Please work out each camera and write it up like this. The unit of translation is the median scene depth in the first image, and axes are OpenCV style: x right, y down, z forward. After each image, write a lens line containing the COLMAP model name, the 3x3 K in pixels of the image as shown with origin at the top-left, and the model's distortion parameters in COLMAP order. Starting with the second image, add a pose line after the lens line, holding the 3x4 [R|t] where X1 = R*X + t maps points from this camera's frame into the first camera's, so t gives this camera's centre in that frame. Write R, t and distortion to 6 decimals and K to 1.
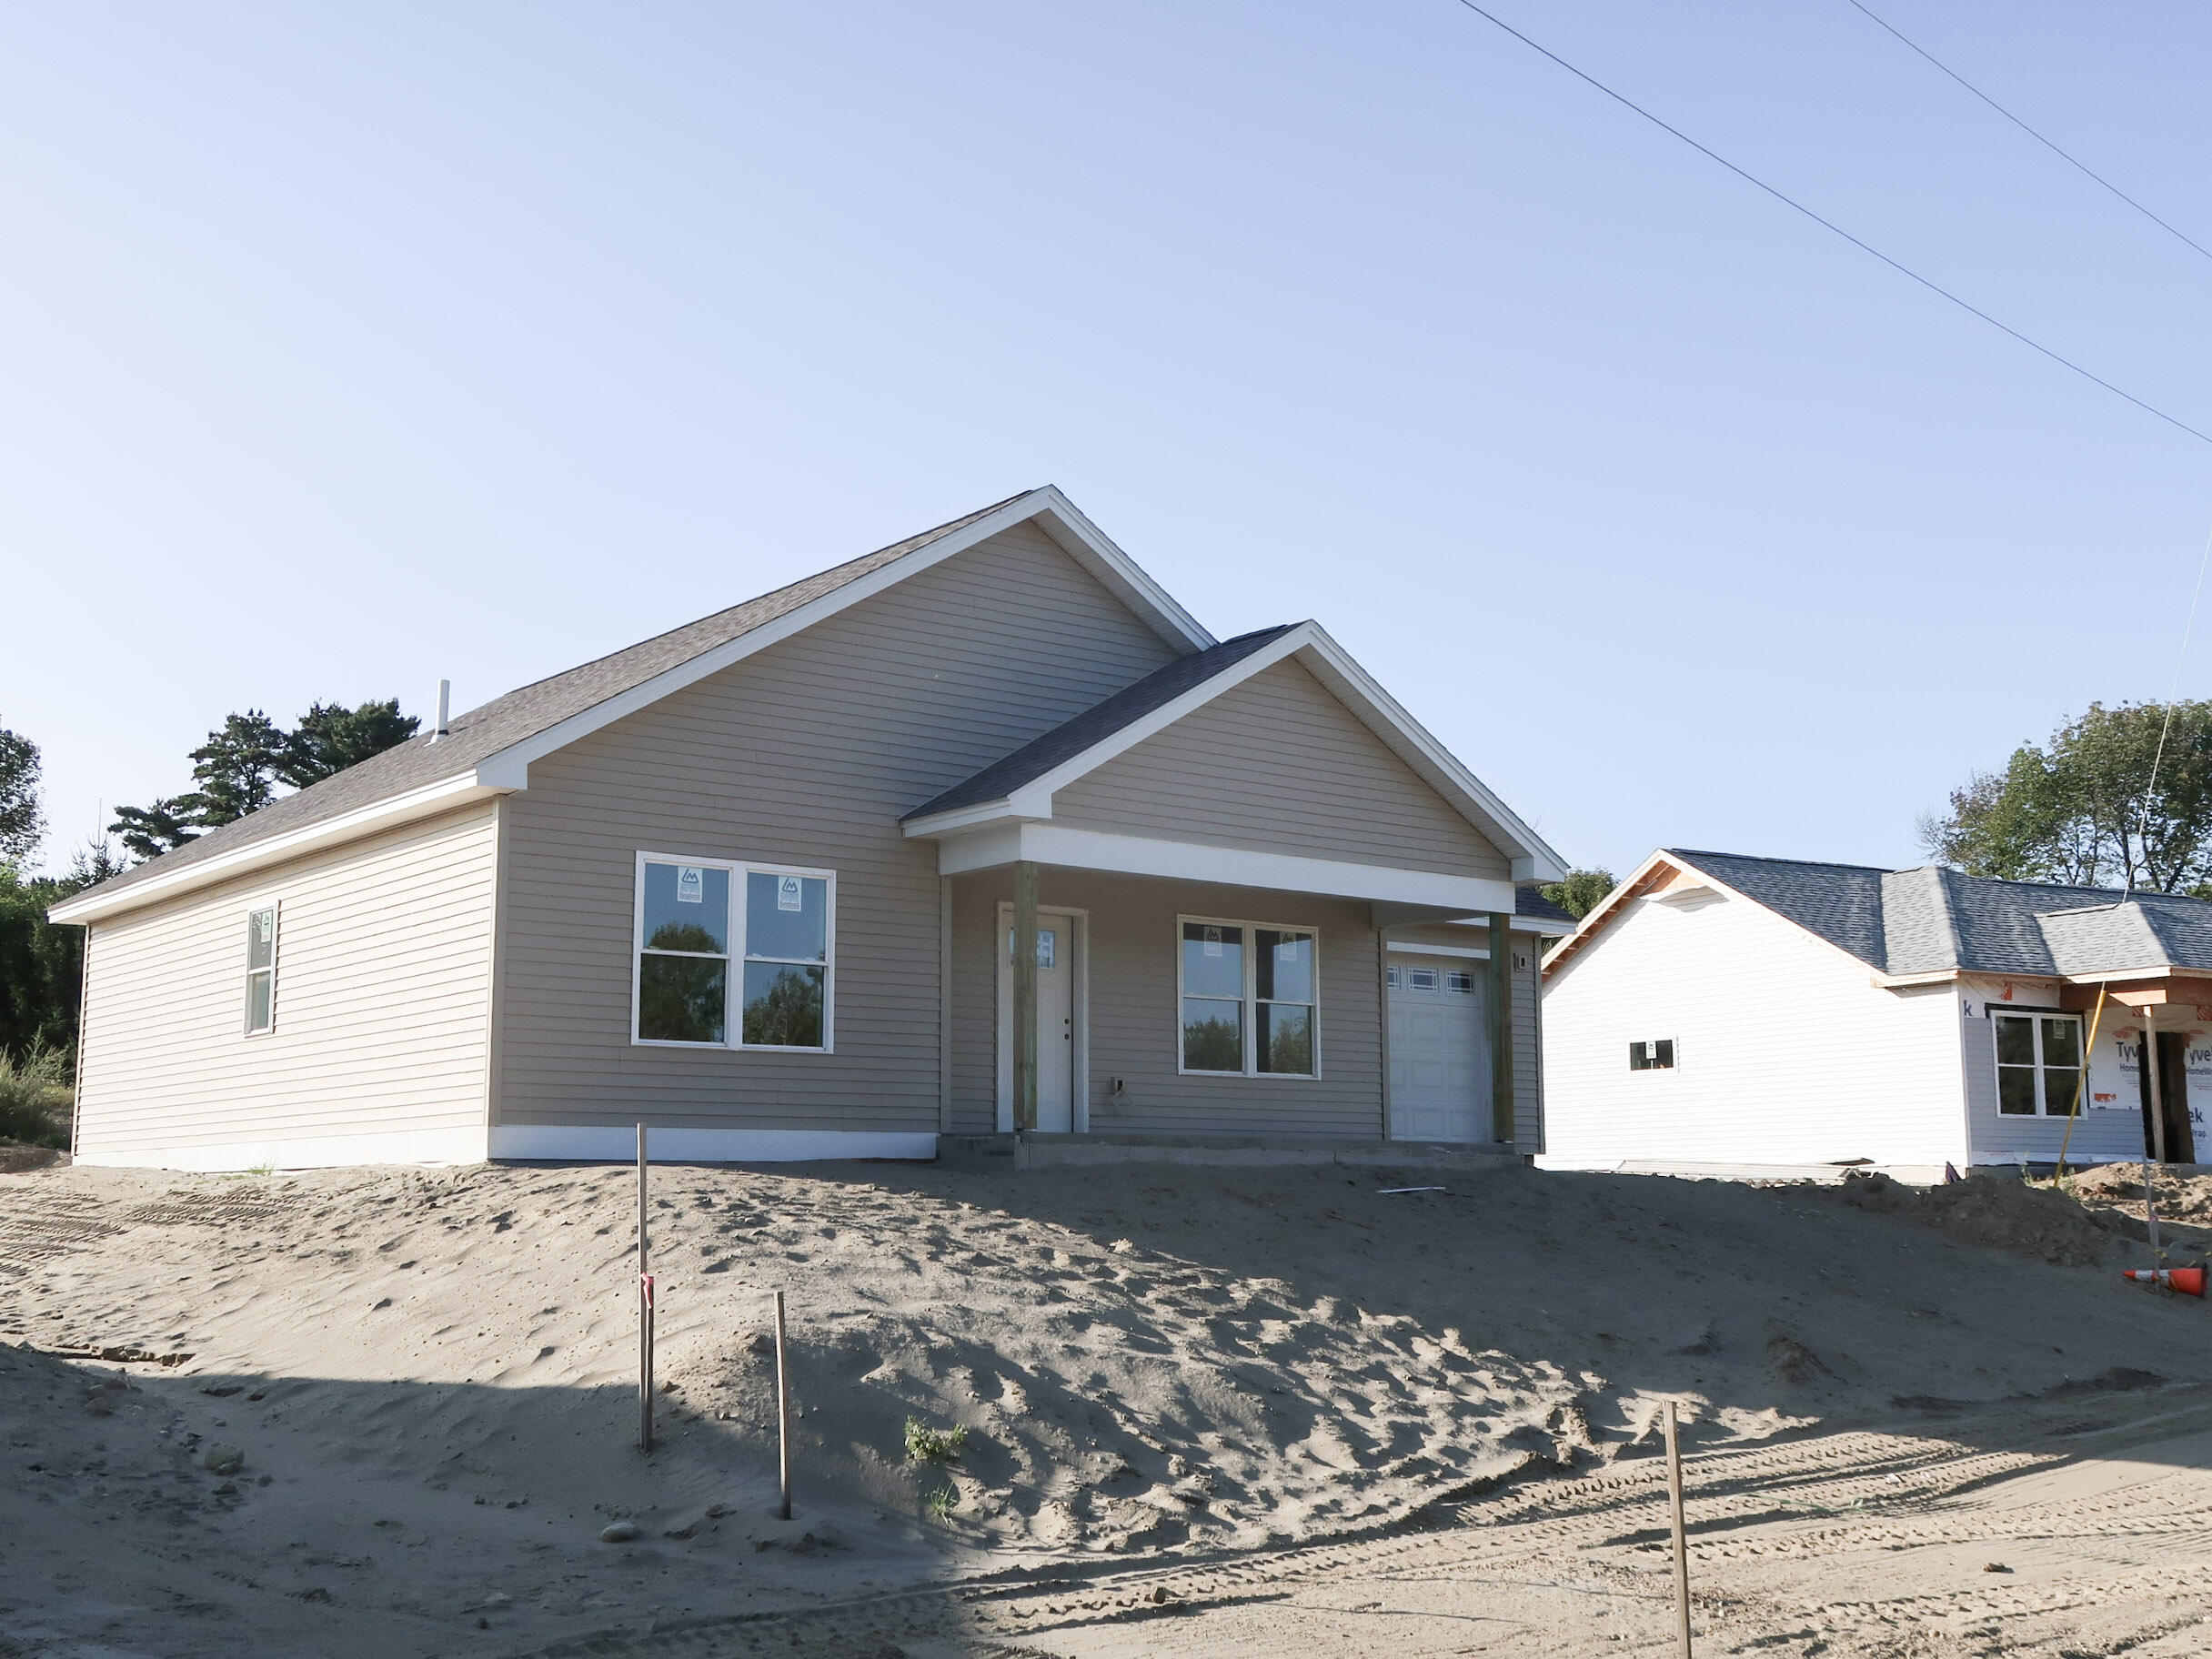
lens RADIAL K [[2499.4, 0, 1106.0], [0, 2499.4, 829.5], [0, 0, 1]] dist [0.026346, -0.008081]
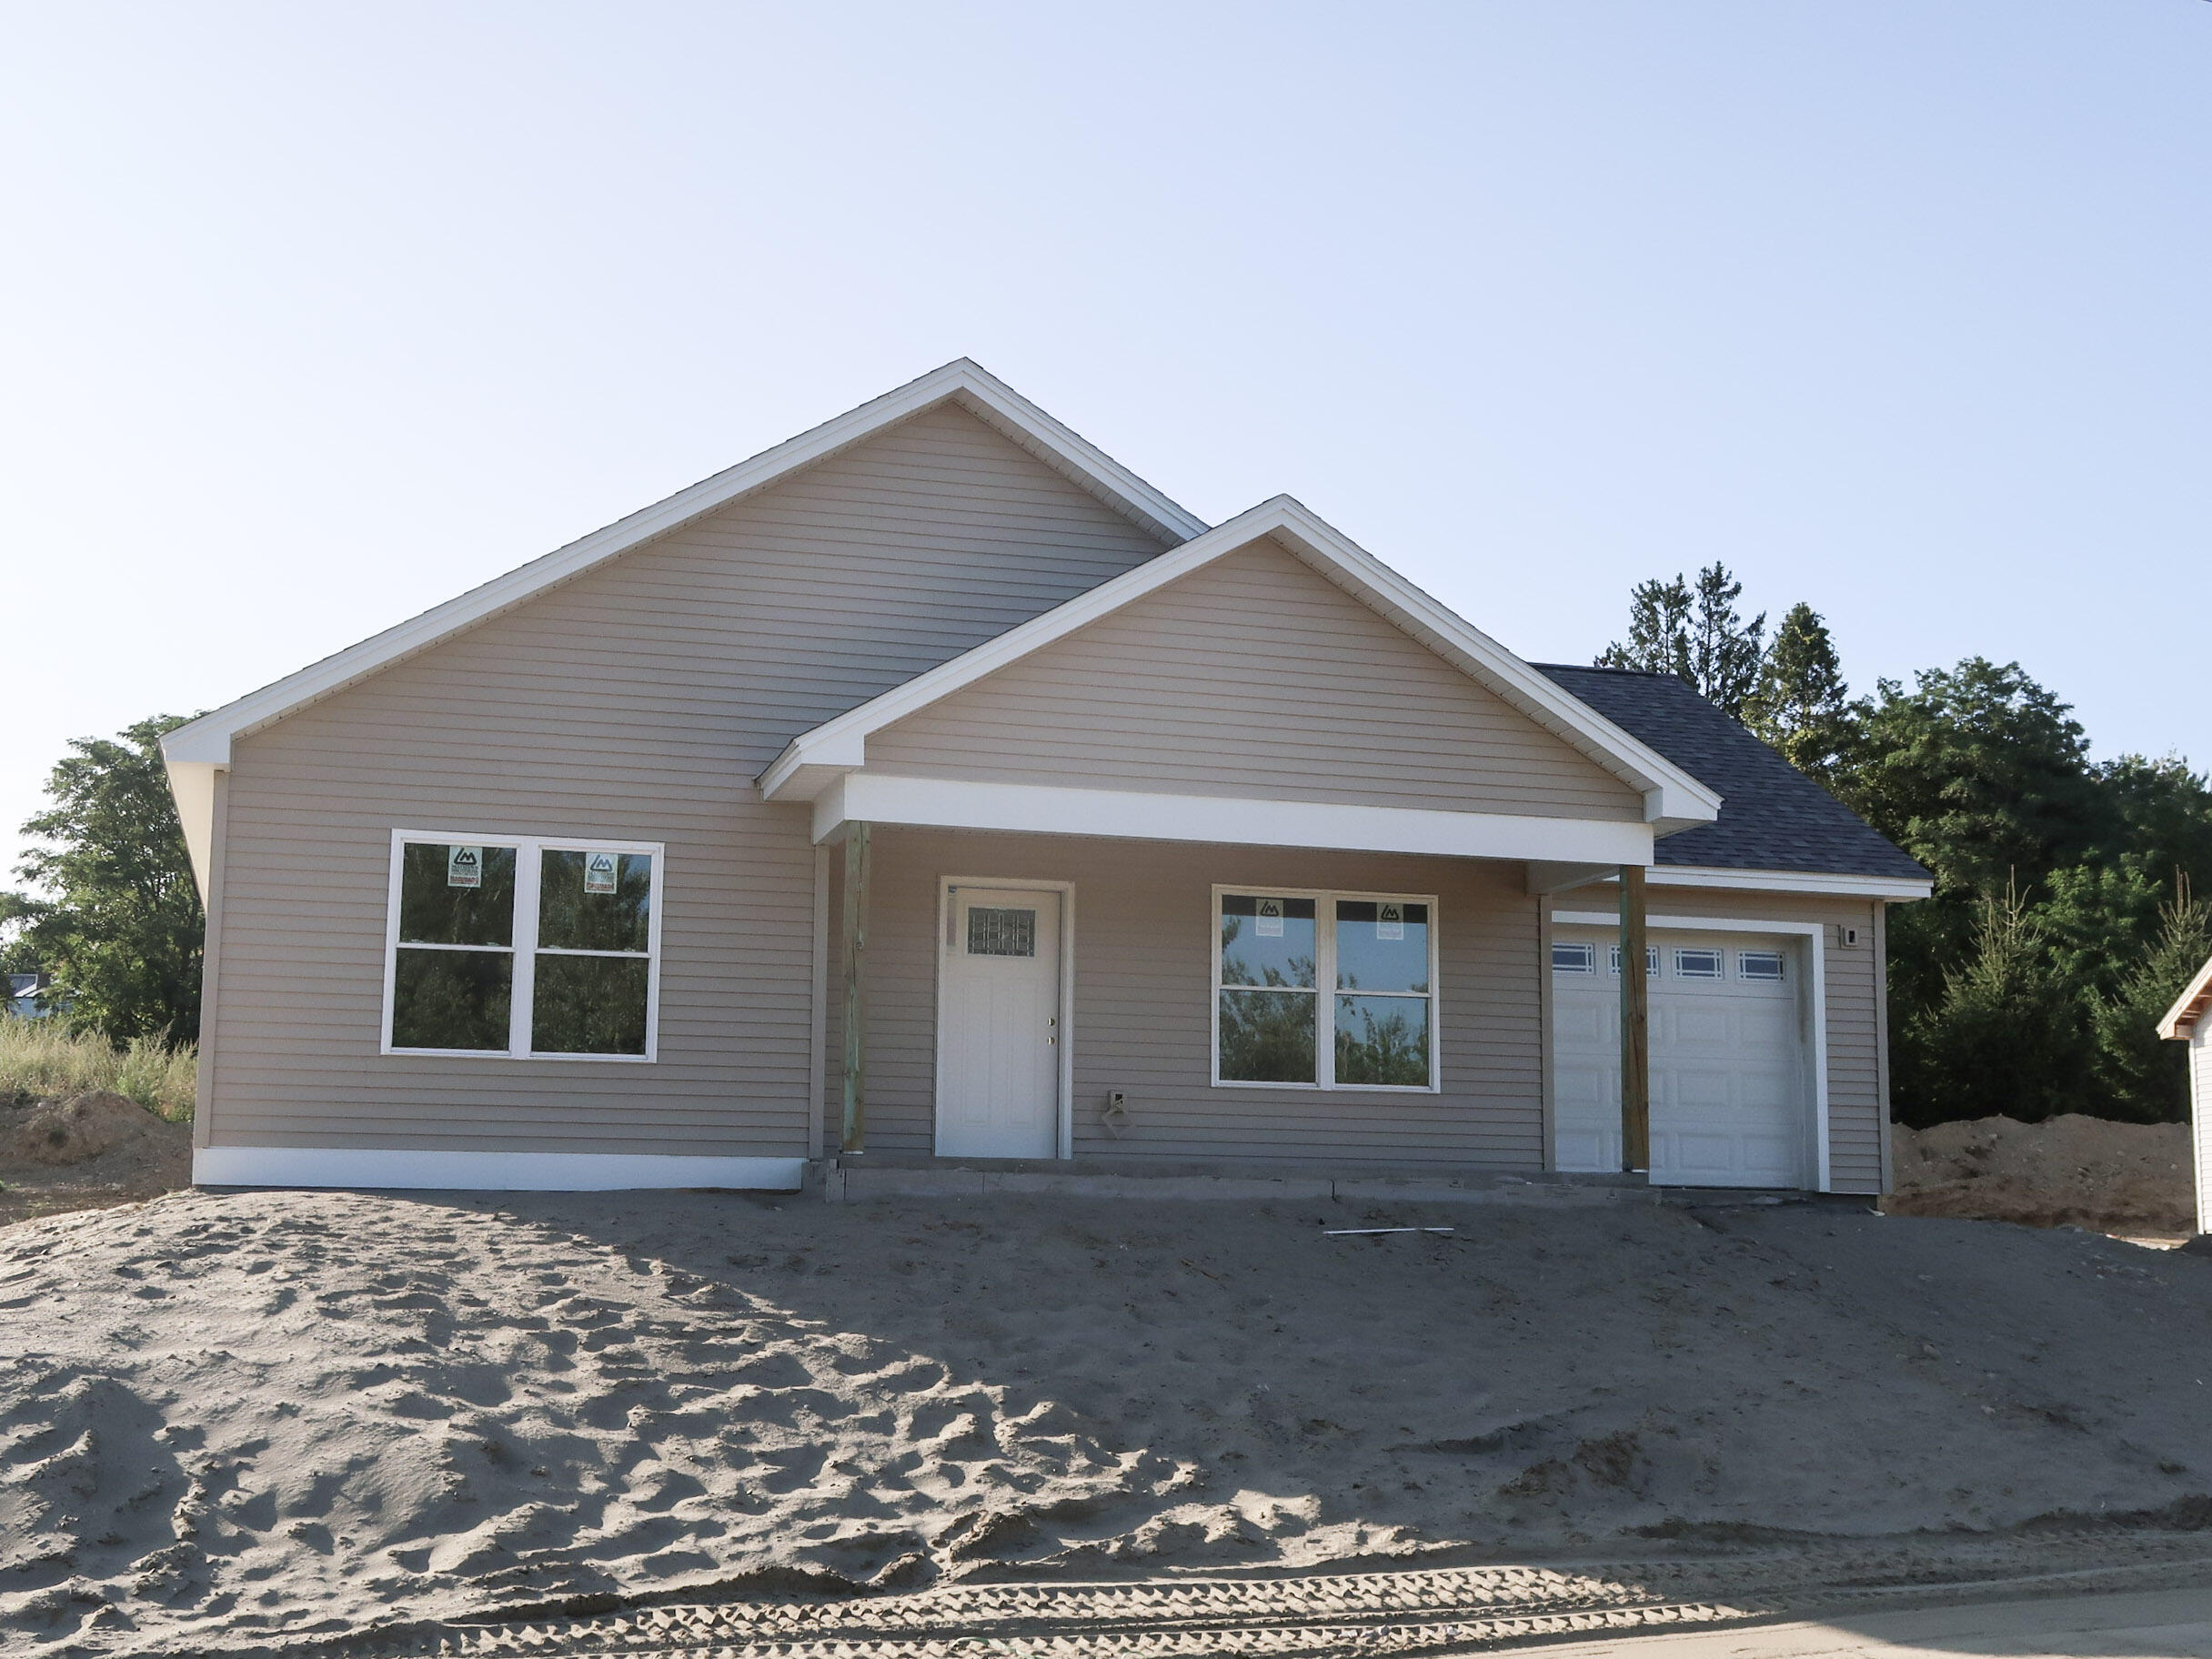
lens RADIAL K [[2851.8, 0, 1106.0], [0, 2851.8, 829.5], [0, 0, 1]] dist [-0.000247, -0.003141]
pose [[0.925004, -0.047970, -0.376918, 0.413790], [0.045394, 0.998845, -0.015717, 0.035660], [0.377236, -0.002572, 0.926113, 0.186213]]
